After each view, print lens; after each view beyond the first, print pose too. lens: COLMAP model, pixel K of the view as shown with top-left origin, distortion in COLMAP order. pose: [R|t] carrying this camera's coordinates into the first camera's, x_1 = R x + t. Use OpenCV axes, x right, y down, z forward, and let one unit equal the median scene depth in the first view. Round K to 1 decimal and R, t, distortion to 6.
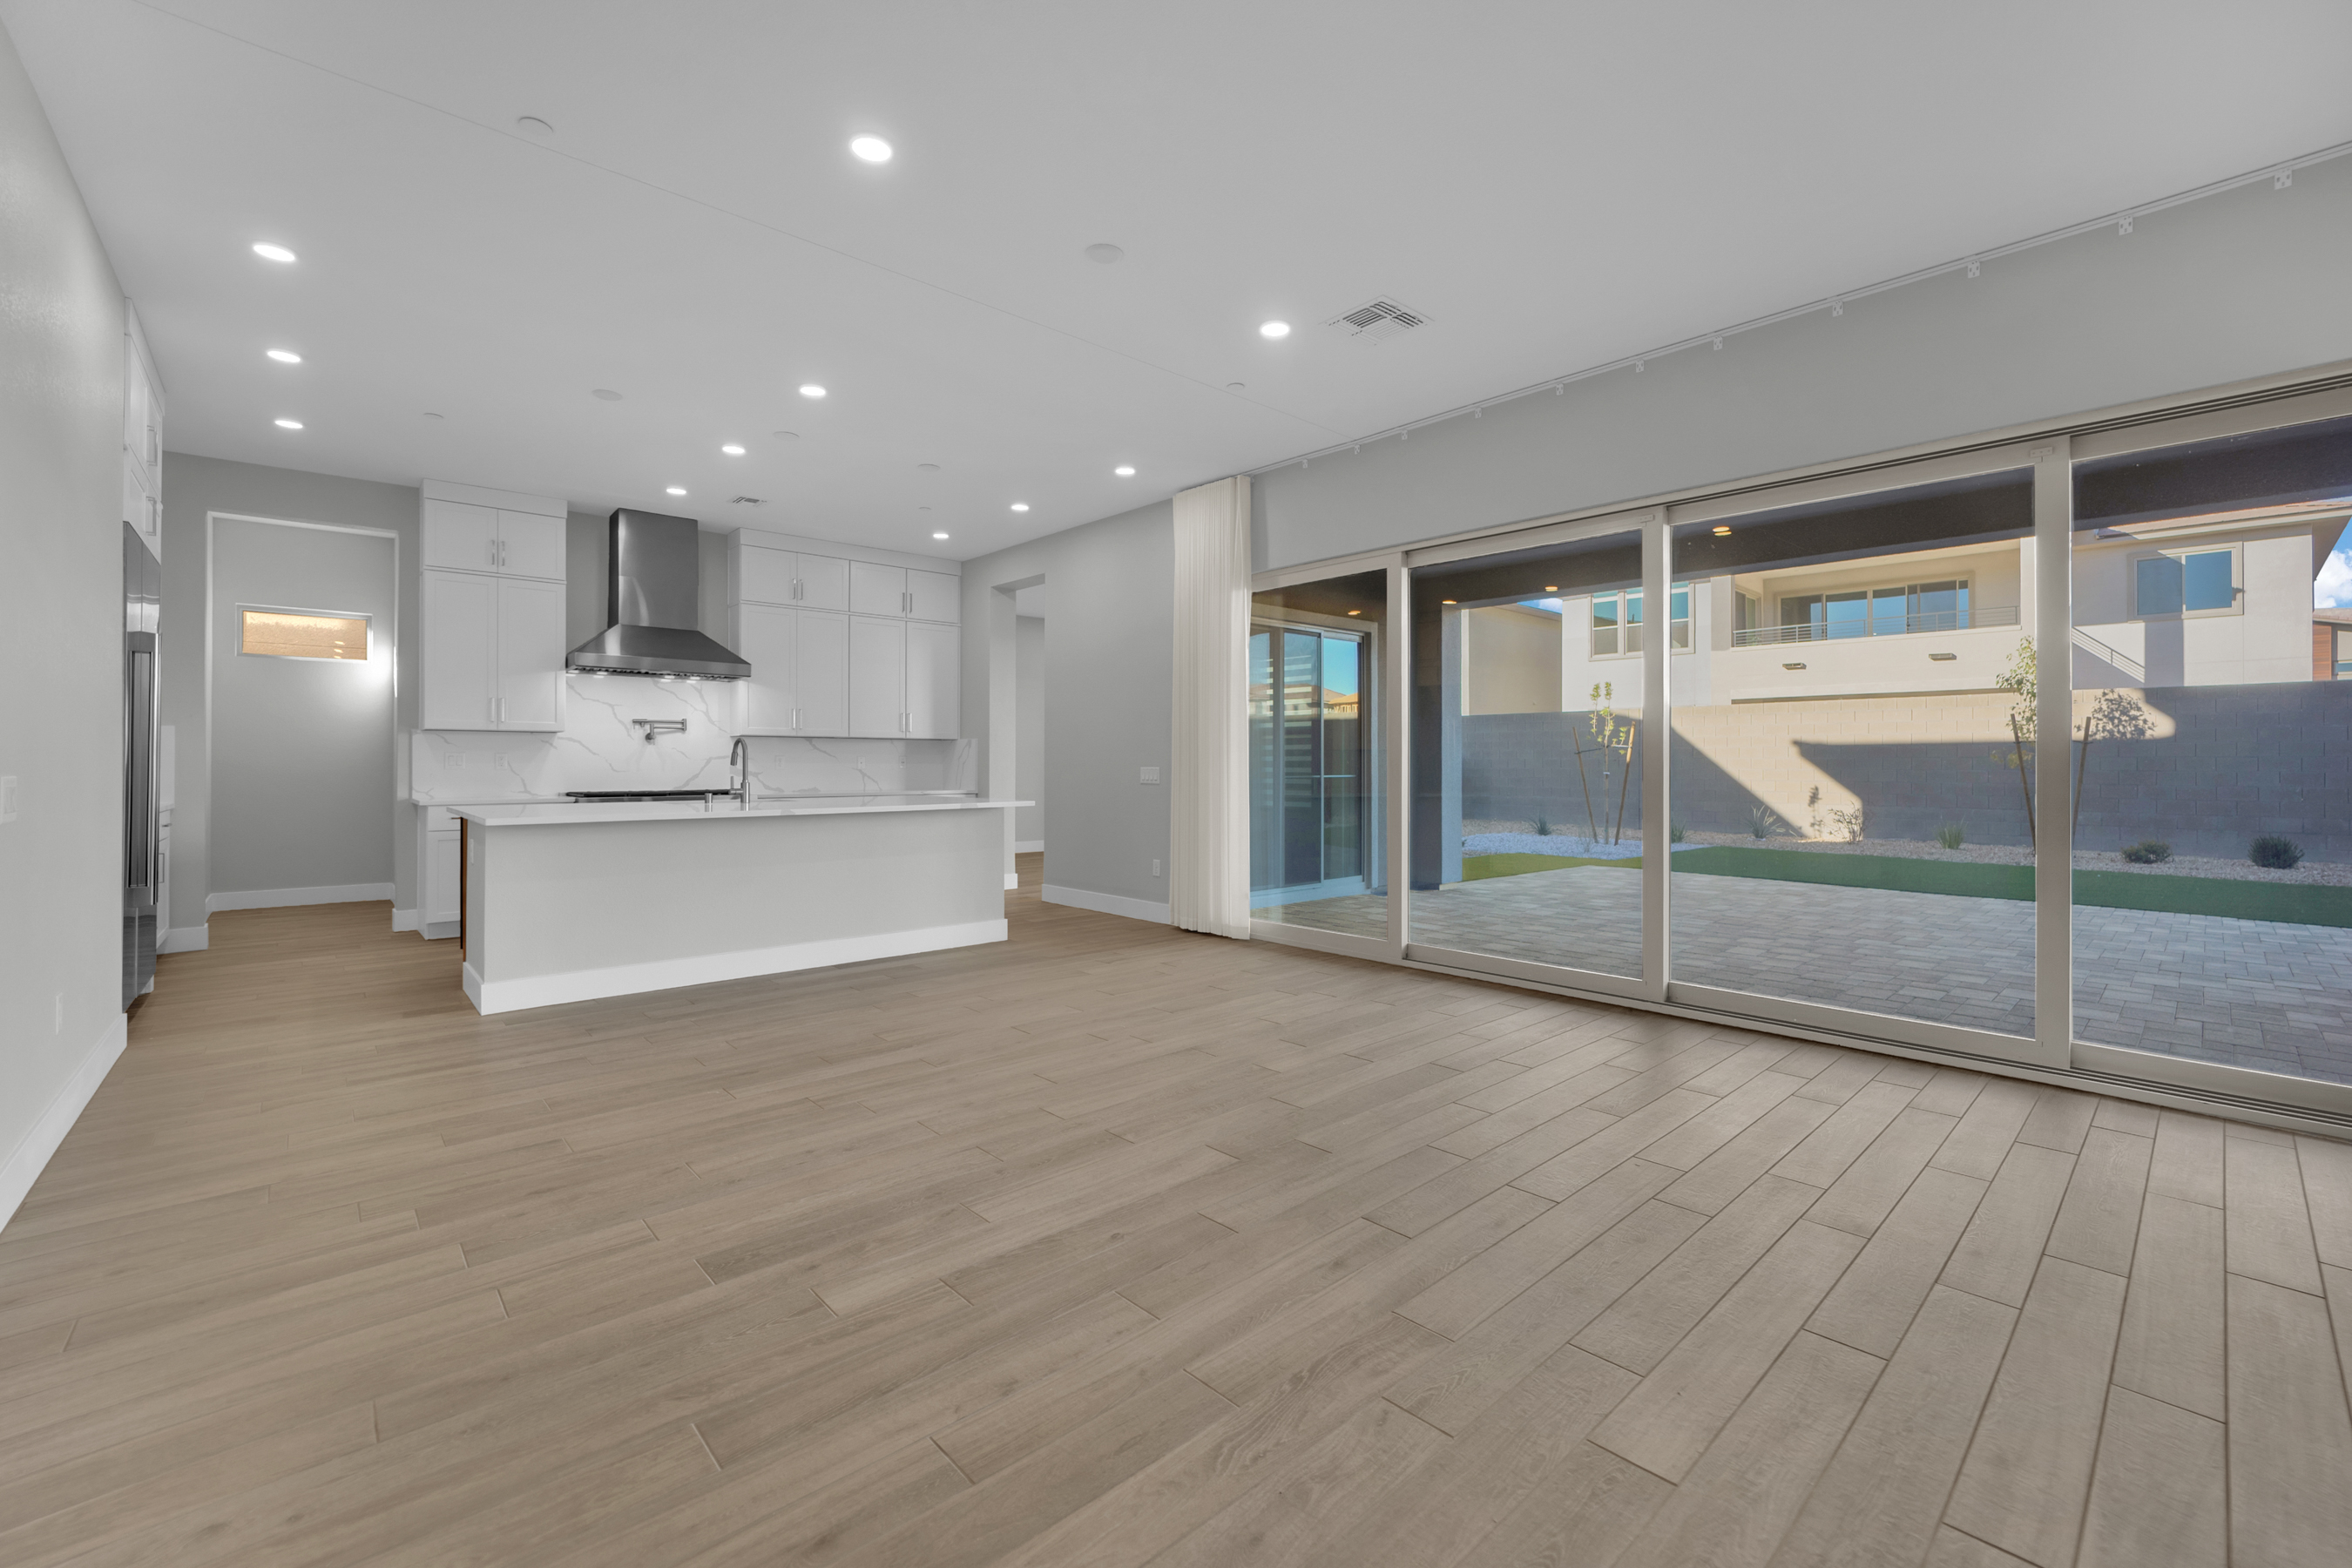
lens RADIAL K [[985.4, 0, 1166.8], [0, 985.4, 776.2], [0, 0, 1]] dist [-0.043405, 0.000664]
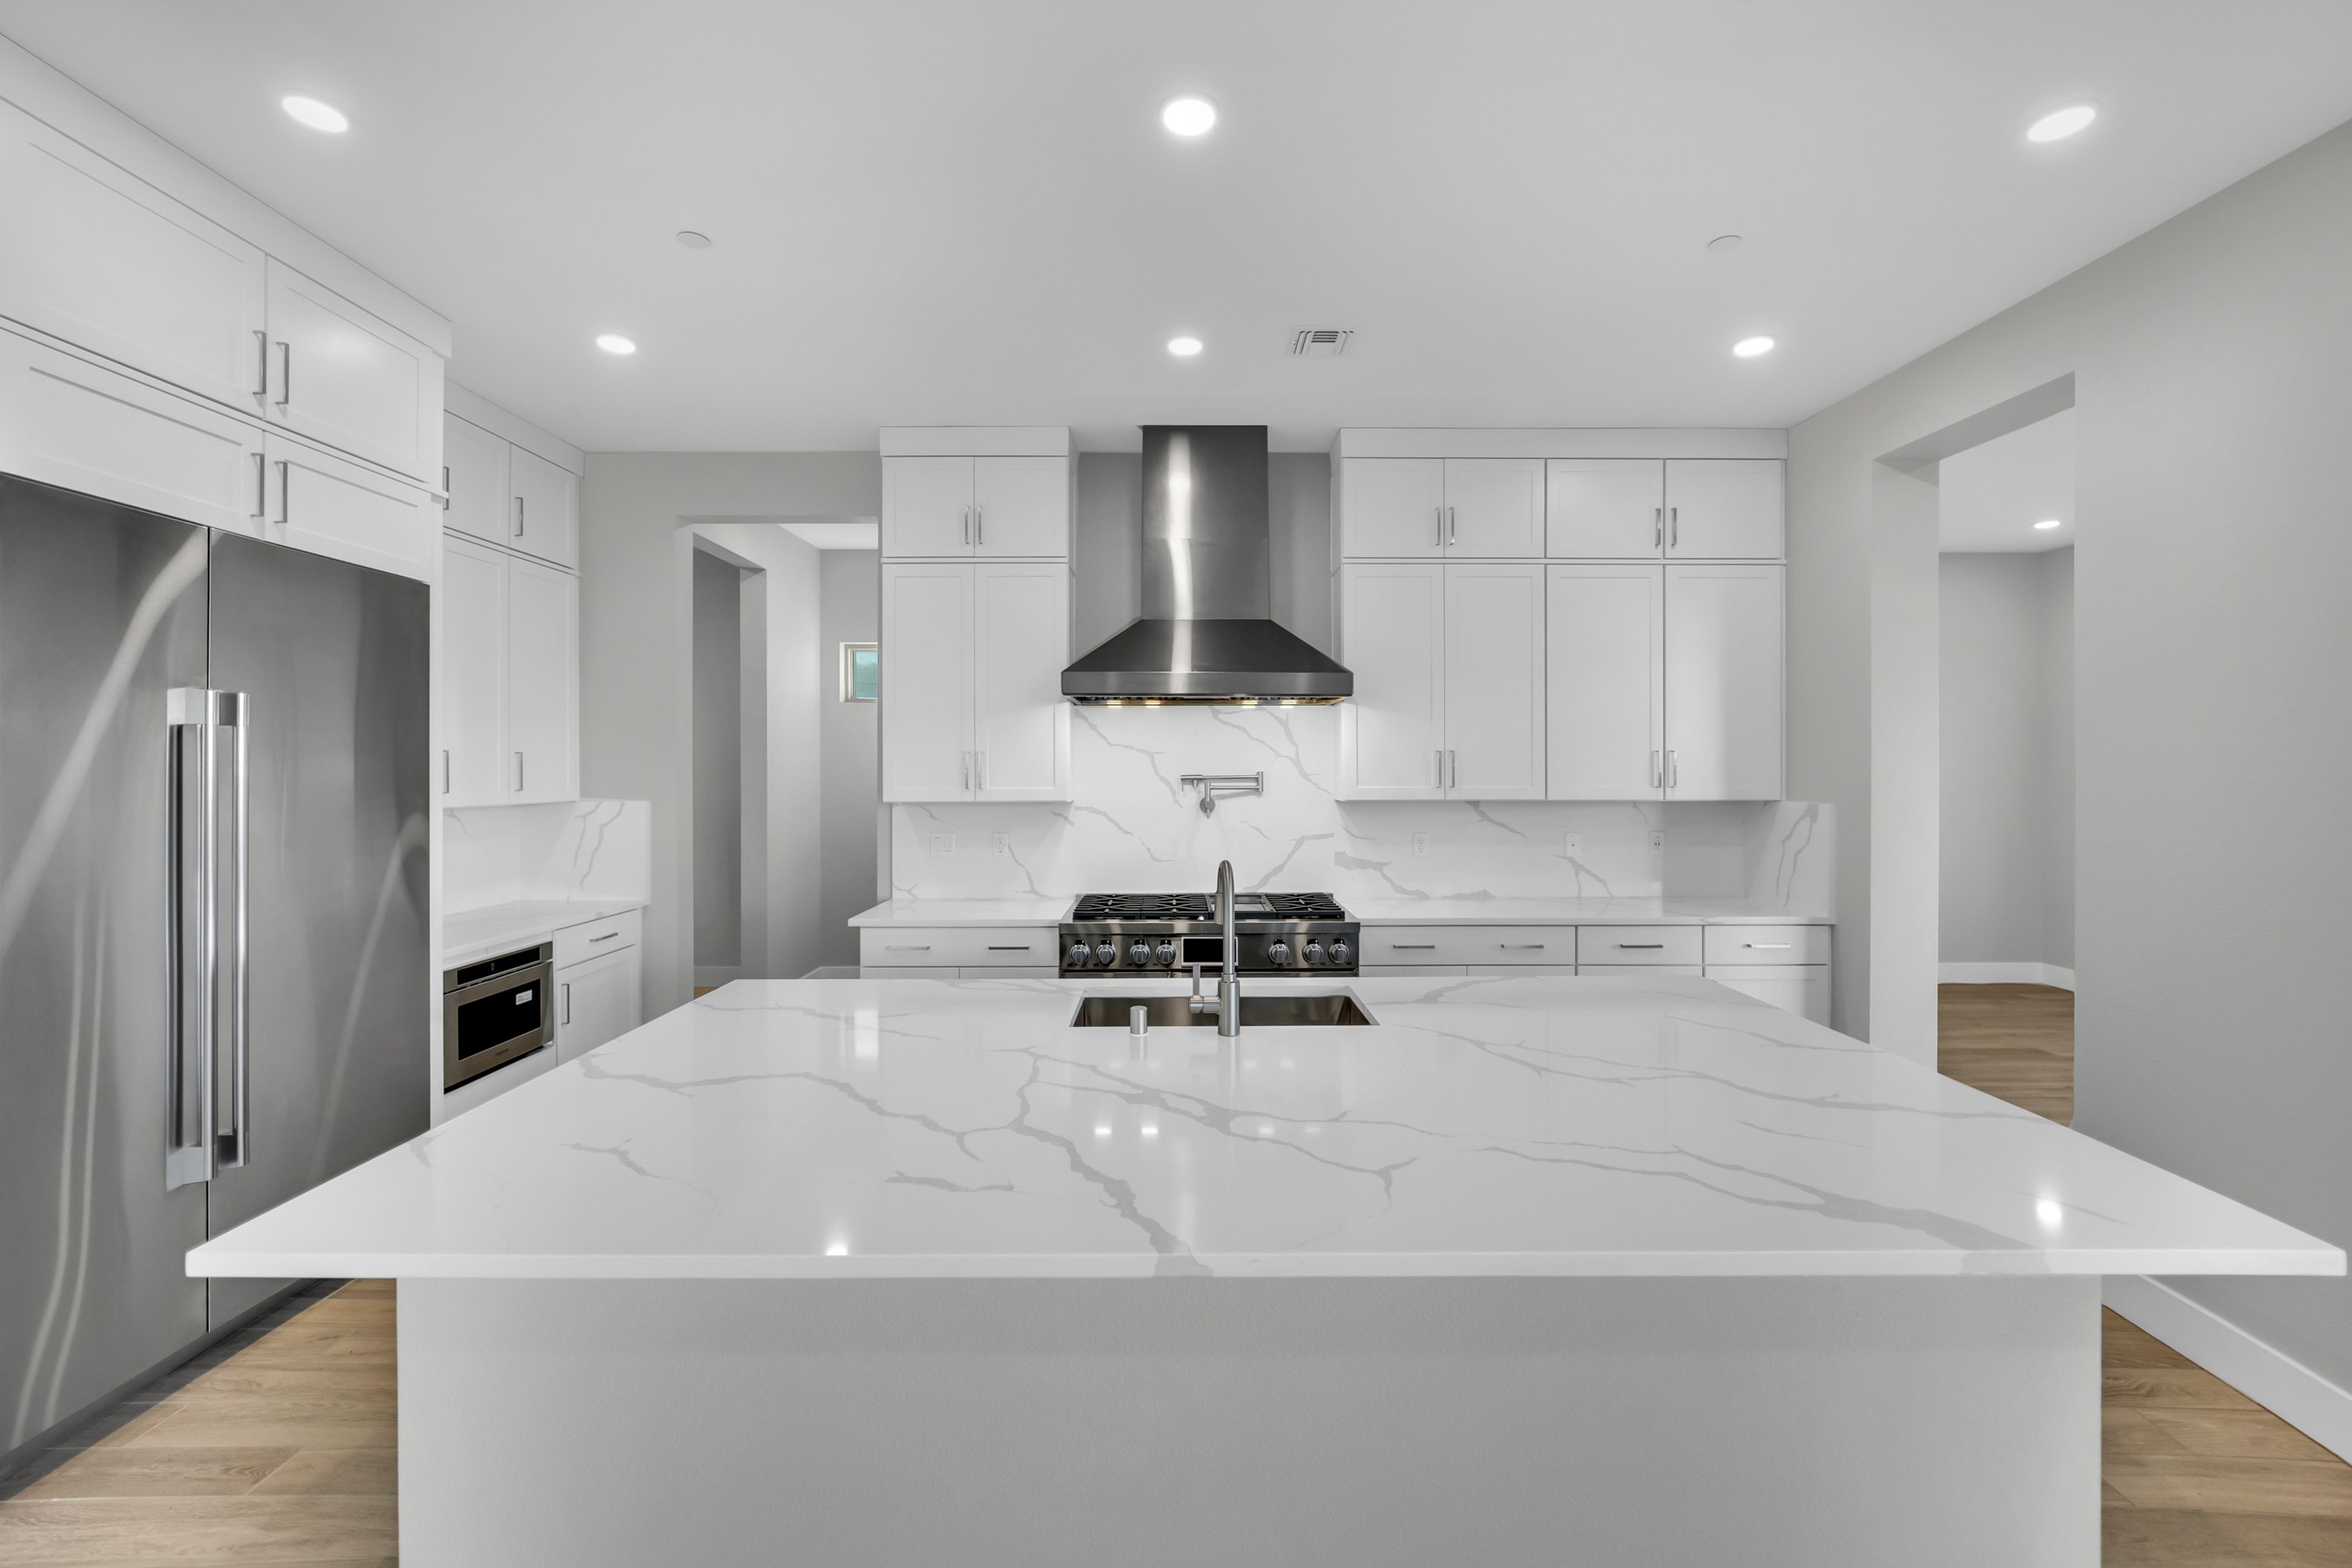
lens RADIAL K [[985.4, 0, 1138.3], [0, 985.4, 770.5], [0, 0, 1]] dist [-0.043405, 0.000664]
pose [[0.746324, -0.005926, -0.665557, -0.149753], [-0.003500, 0.999912, -0.012828, -0.051516], [0.665574, 0.011903, 0.746237, 0.497255]]
